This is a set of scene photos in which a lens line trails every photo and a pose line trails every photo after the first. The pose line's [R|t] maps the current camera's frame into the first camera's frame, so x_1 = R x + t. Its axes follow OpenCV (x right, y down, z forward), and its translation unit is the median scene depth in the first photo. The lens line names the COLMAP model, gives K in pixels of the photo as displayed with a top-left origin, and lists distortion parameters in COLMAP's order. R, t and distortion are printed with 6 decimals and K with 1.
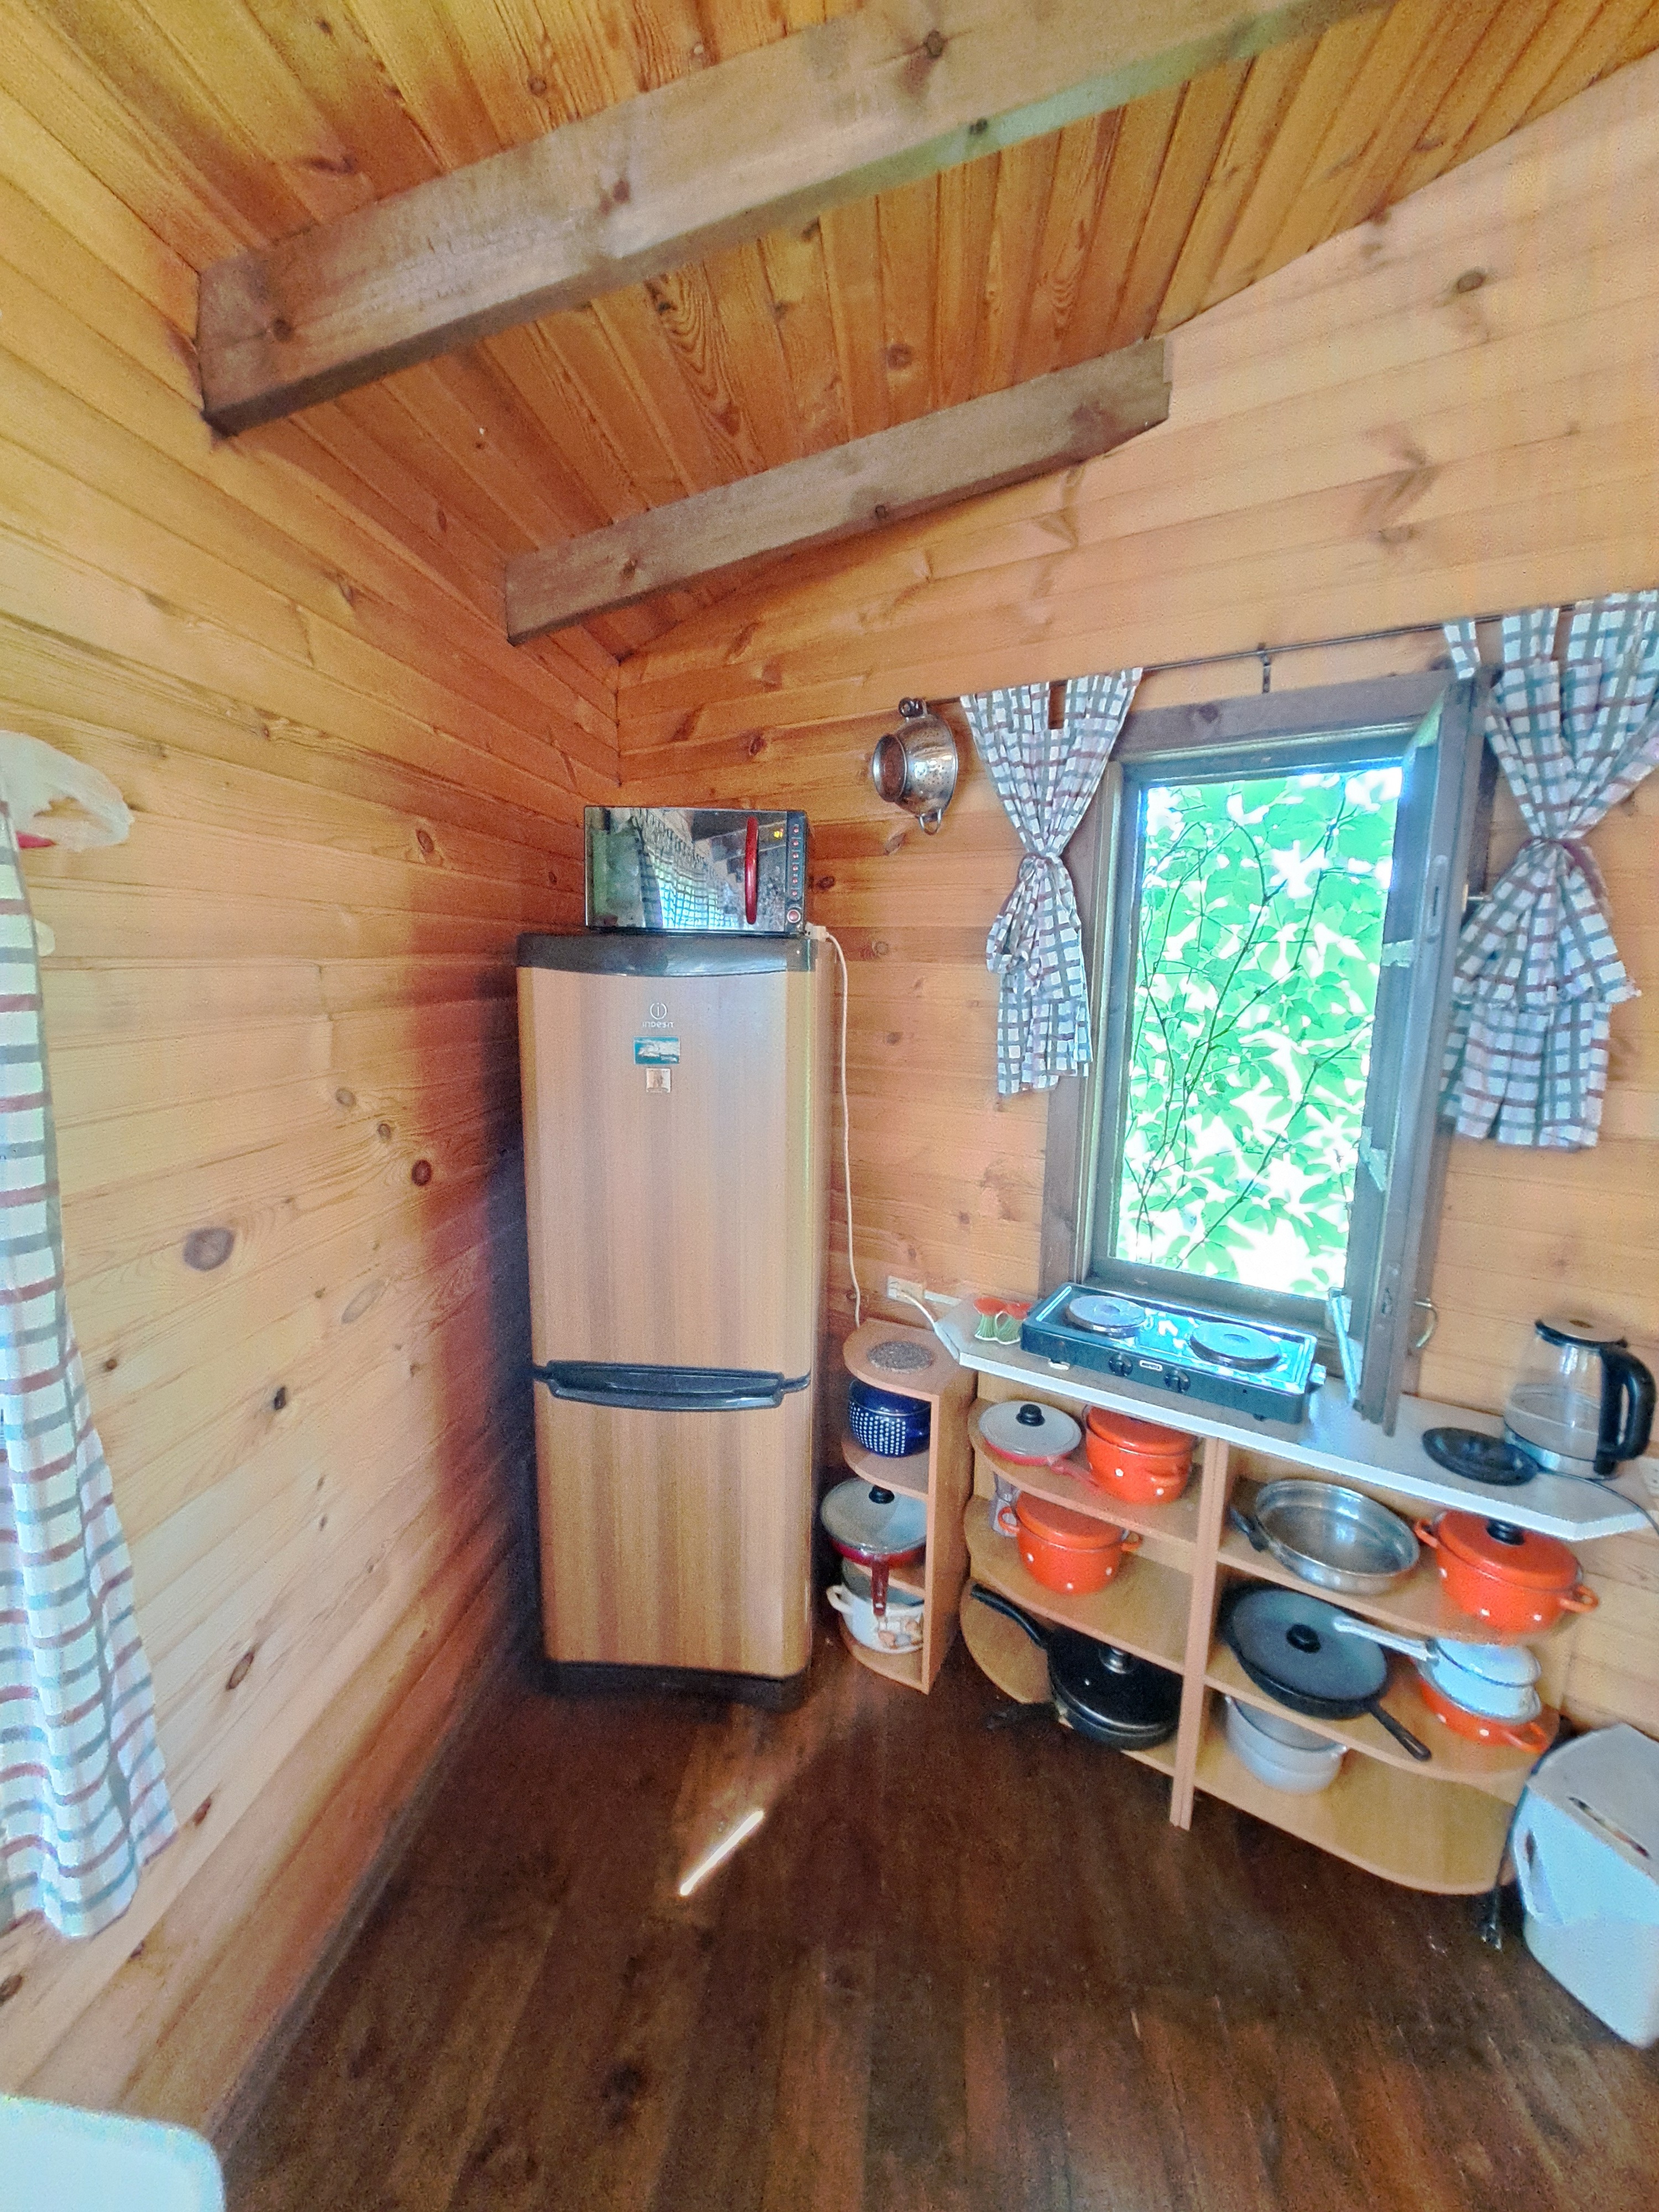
lens RADIAL K [[879.7, 0, 824.6], [0, 879.7, 1089.3], [0, 0, 1]] dist [-0.012751, -0.000221]
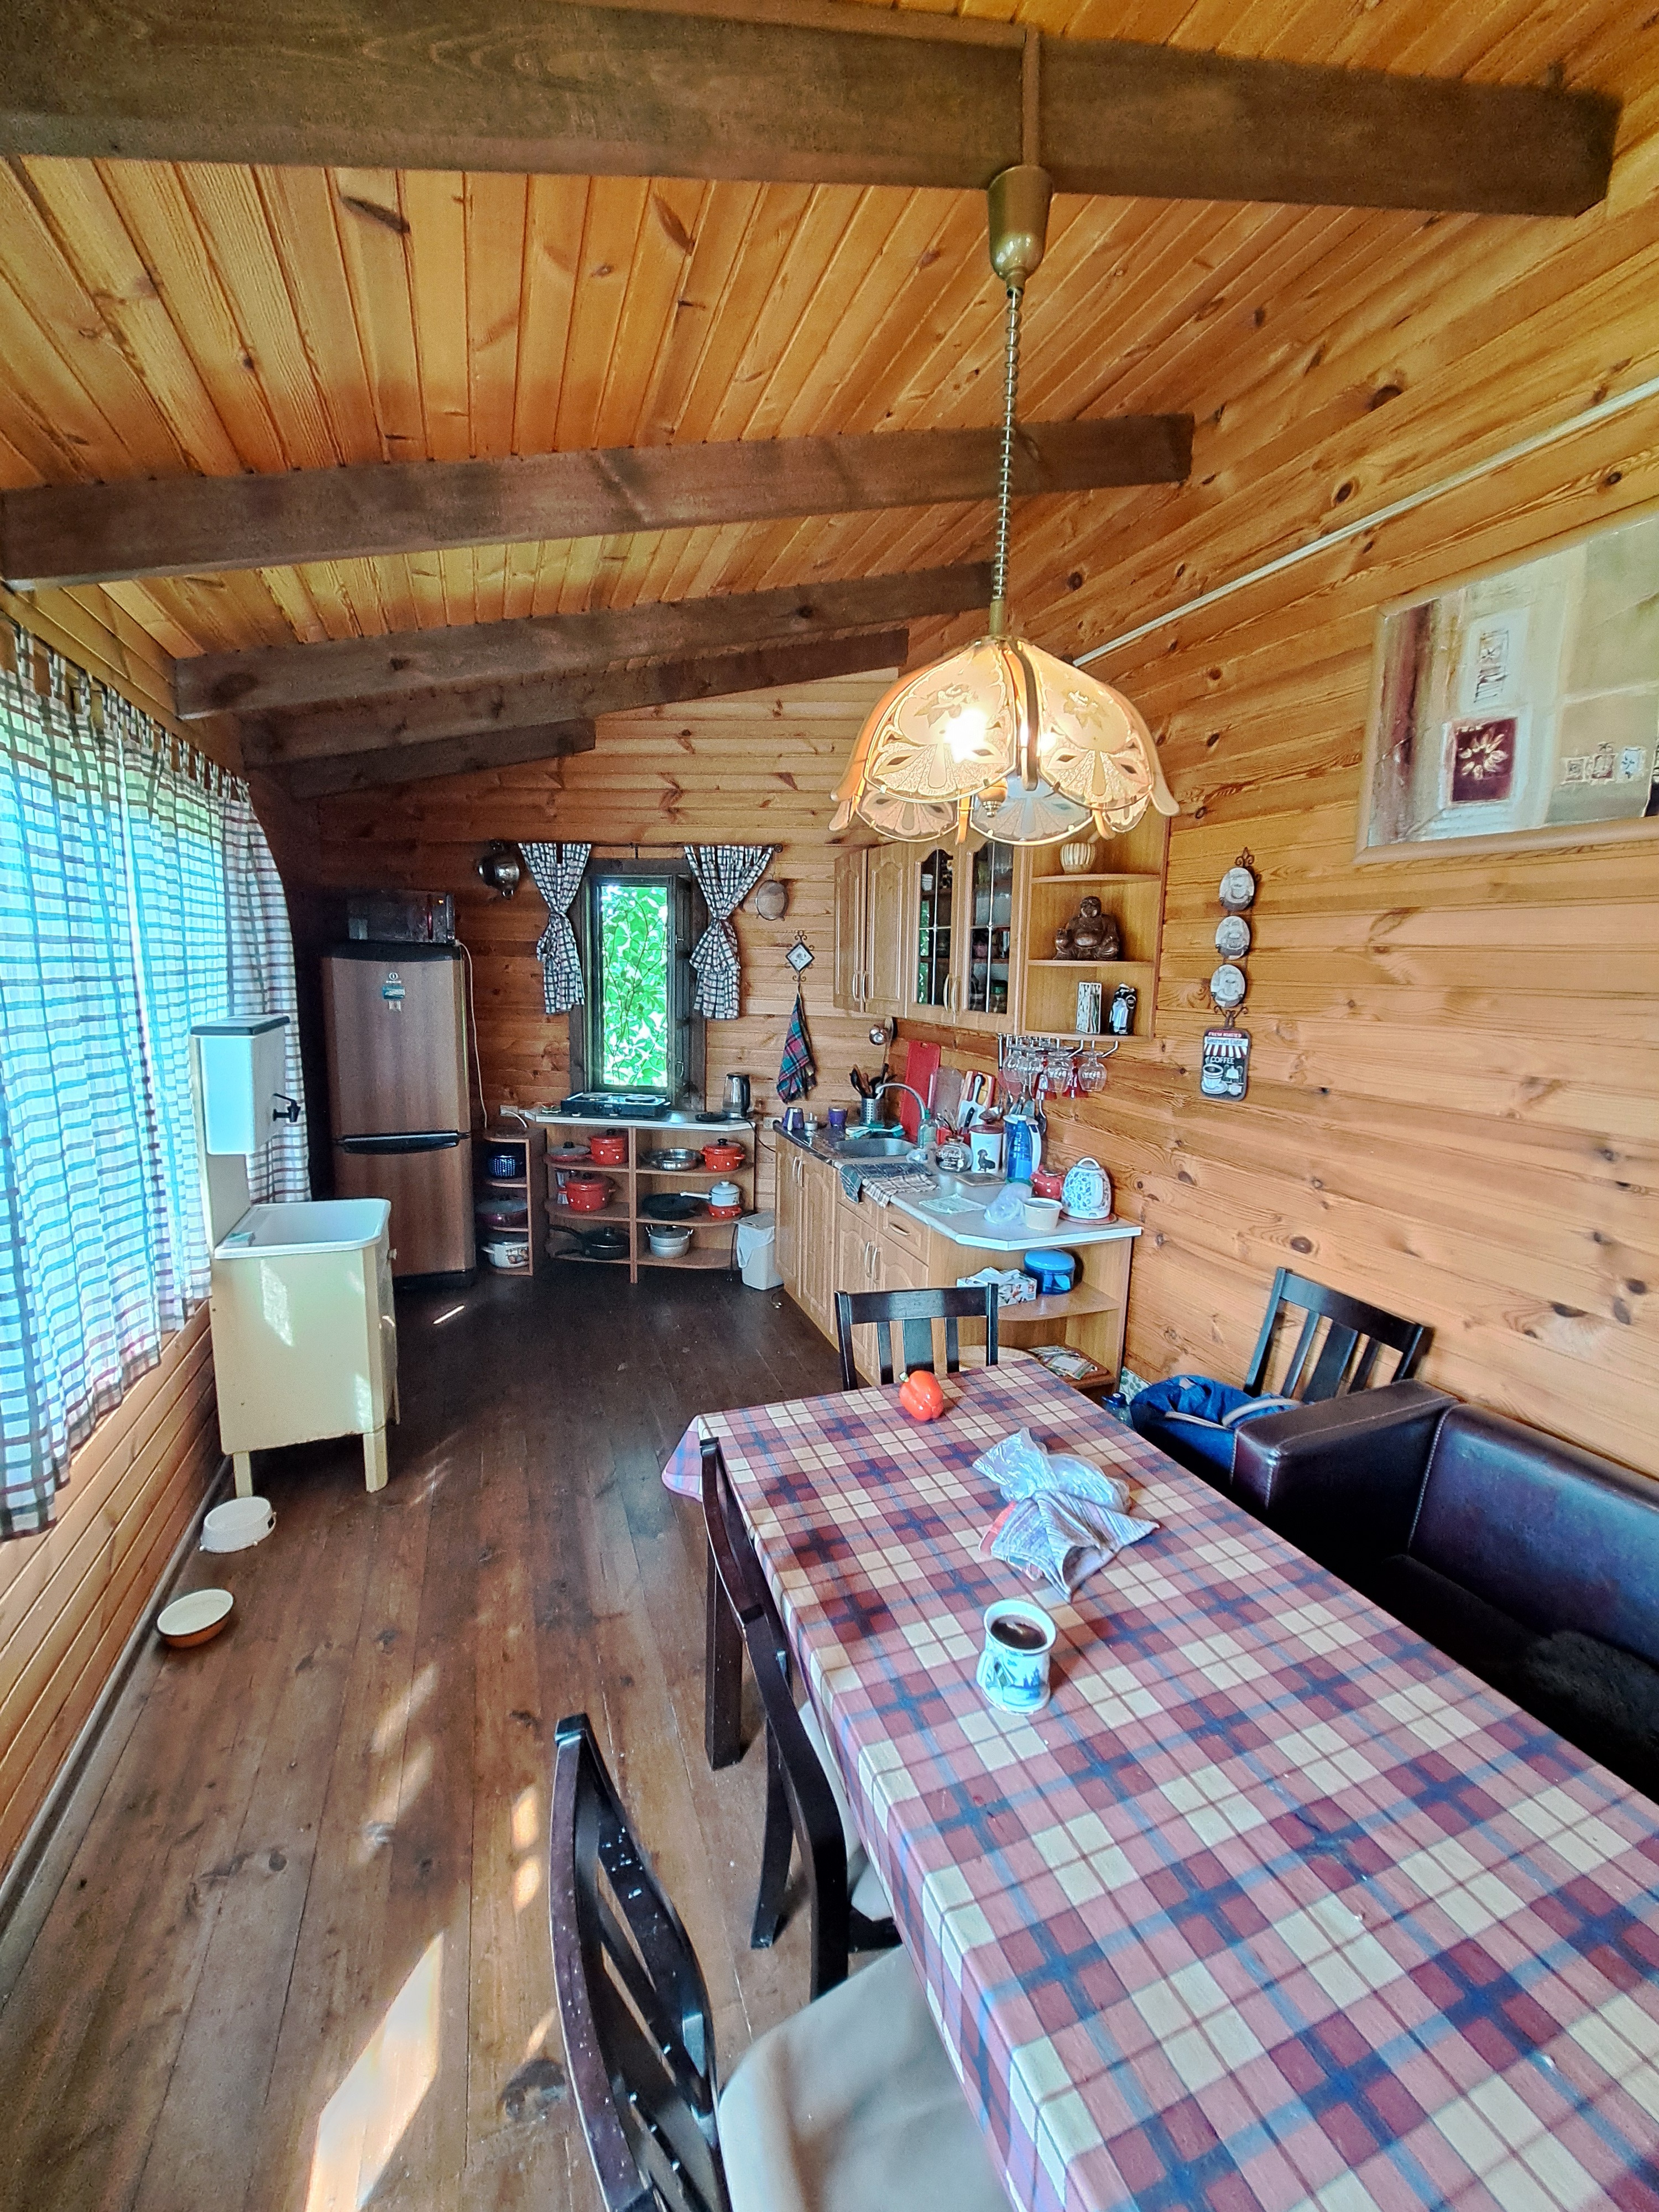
lens RADIAL K [[879.7, 0, 832.2], [0, 879.7, 1103.4], [0, 0, 1]] dist [-0.012751, -0.000221]
pose [[0.887539, -0.065016, 0.456122, -0.294419], [0.057520, 0.997884, 0.030313, 0.304128], [-0.457128, -0.000668, 0.889401, -2.001506]]
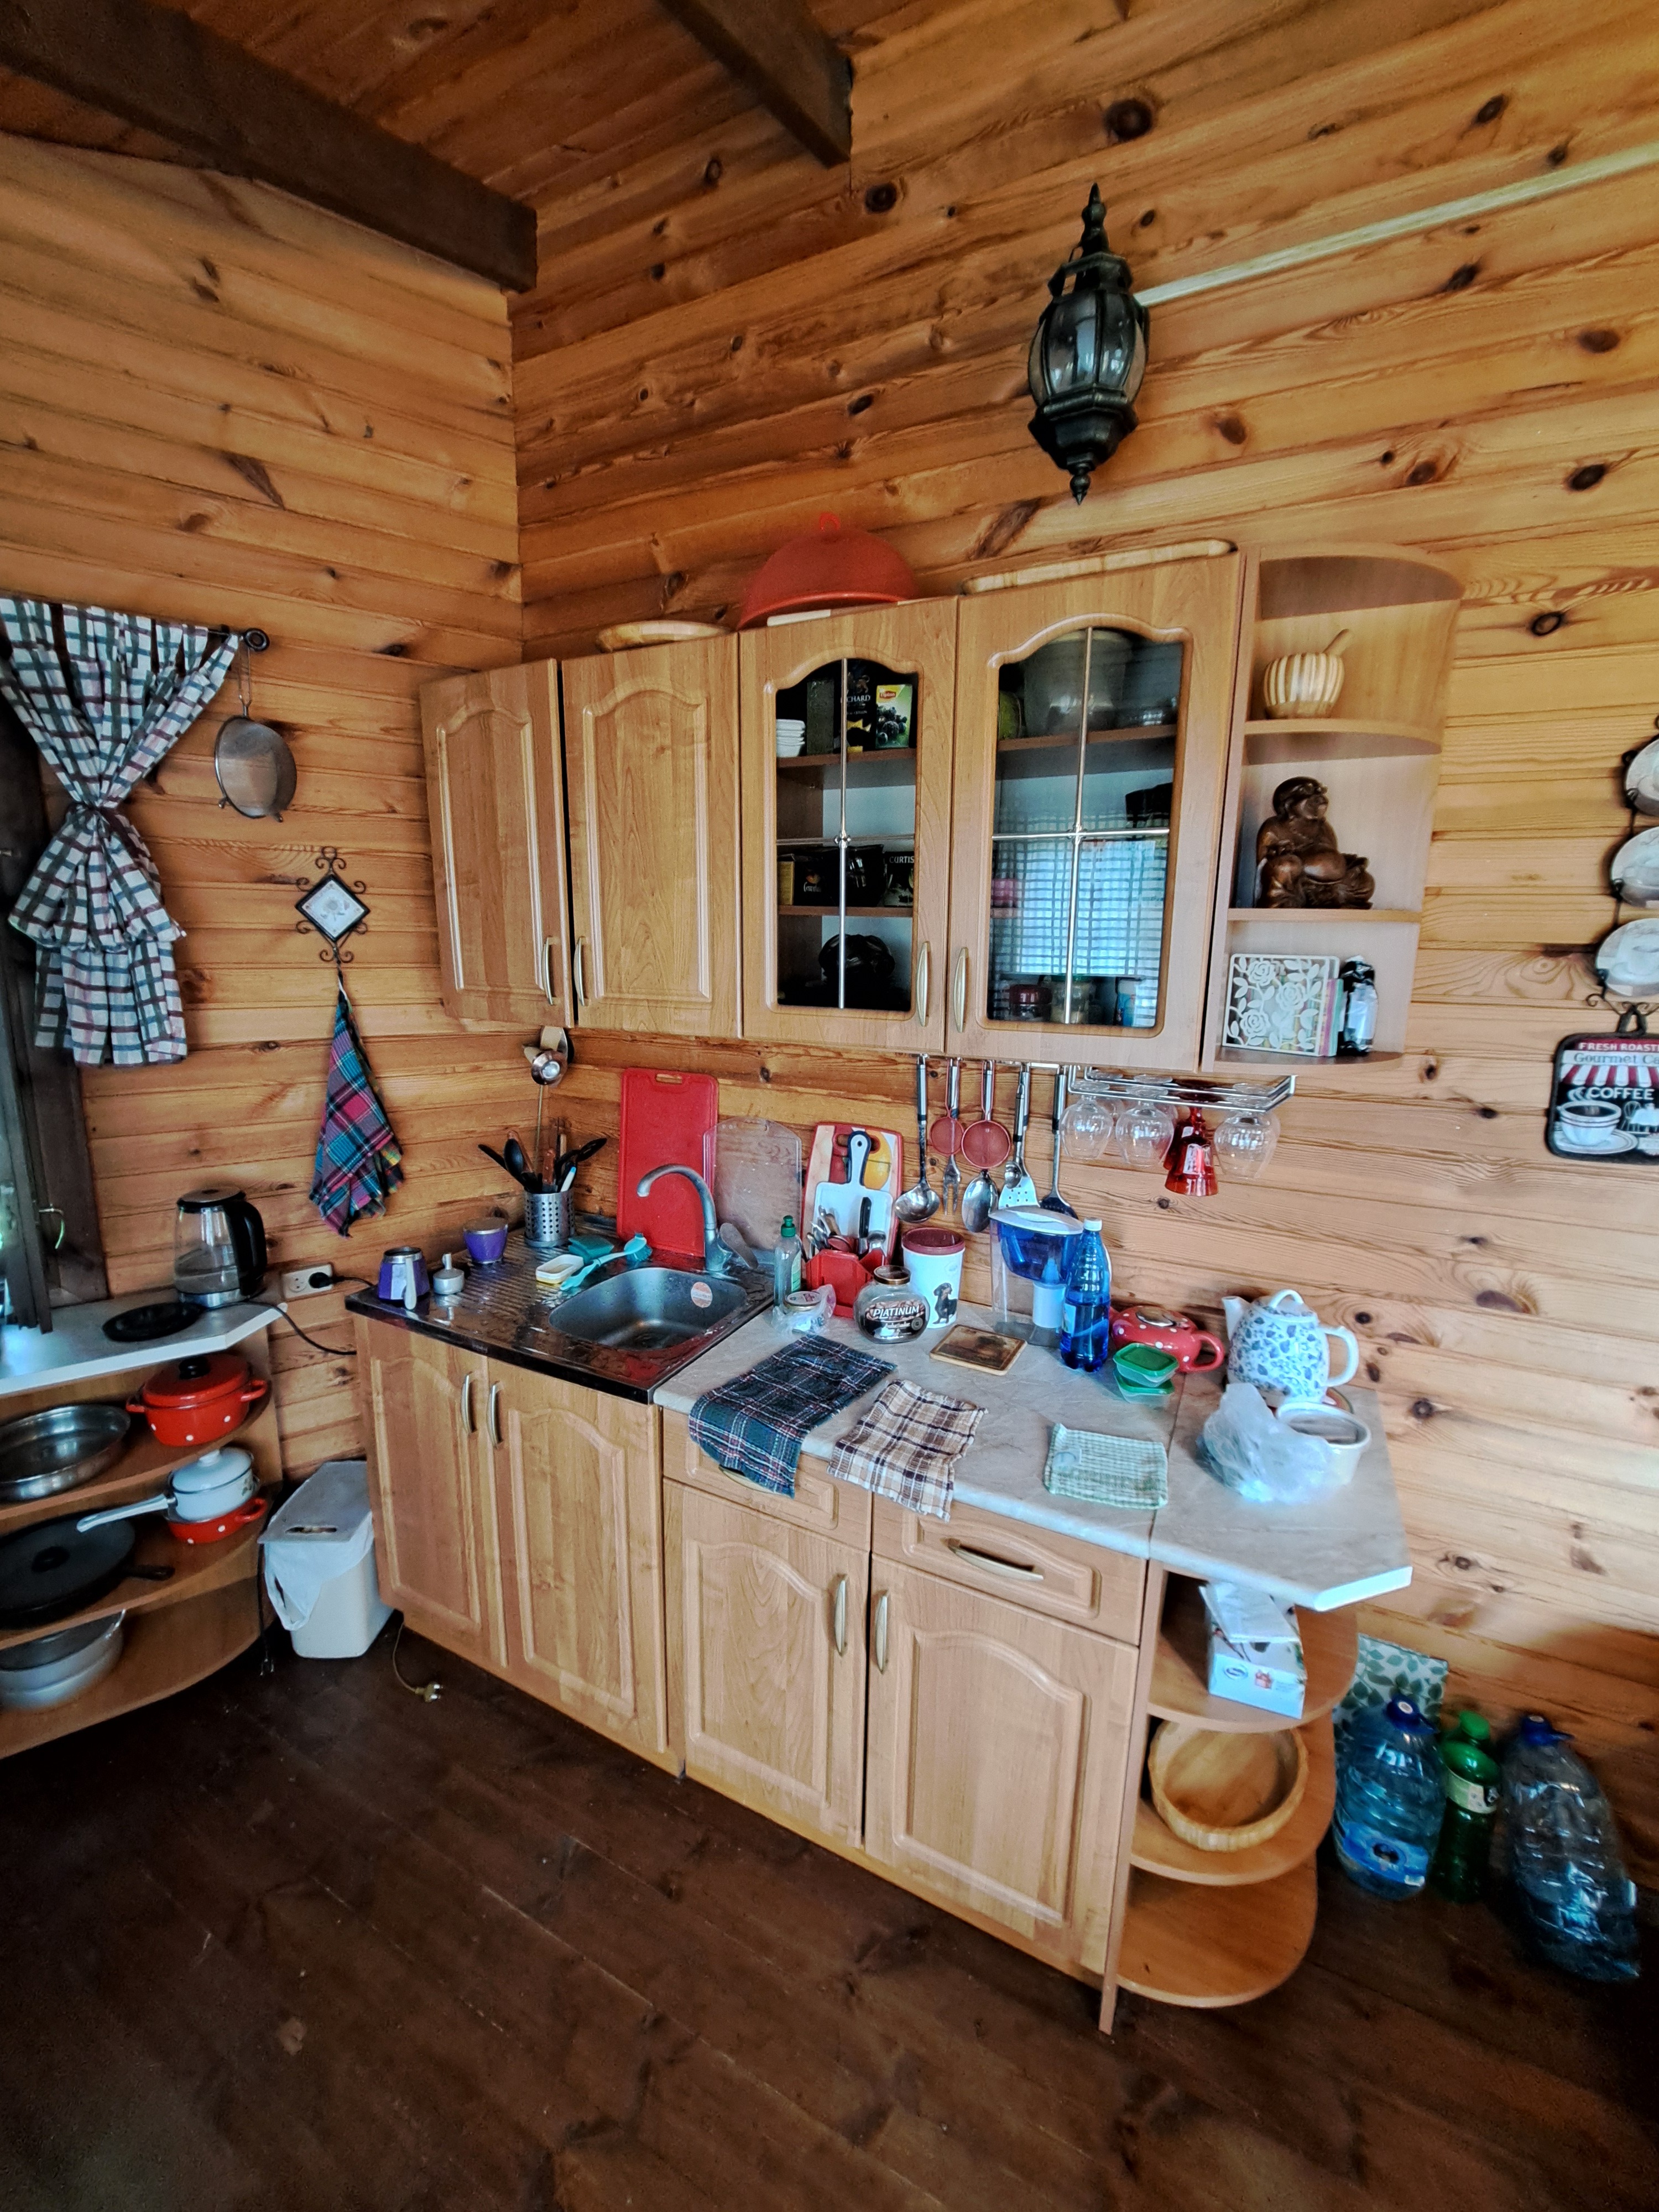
lens RADIAL K [[879.7, 0, 828.7], [0, 879.7, 1094.0], [0, 0, 1]] dist [-0.012751, -0.000221]
pose [[0.352786, -0.179701, 0.918286, 0.024541], [0.133544, 0.981009, 0.140670, 0.066721], [-0.926125, 0.073005, 0.370084, -0.345513]]
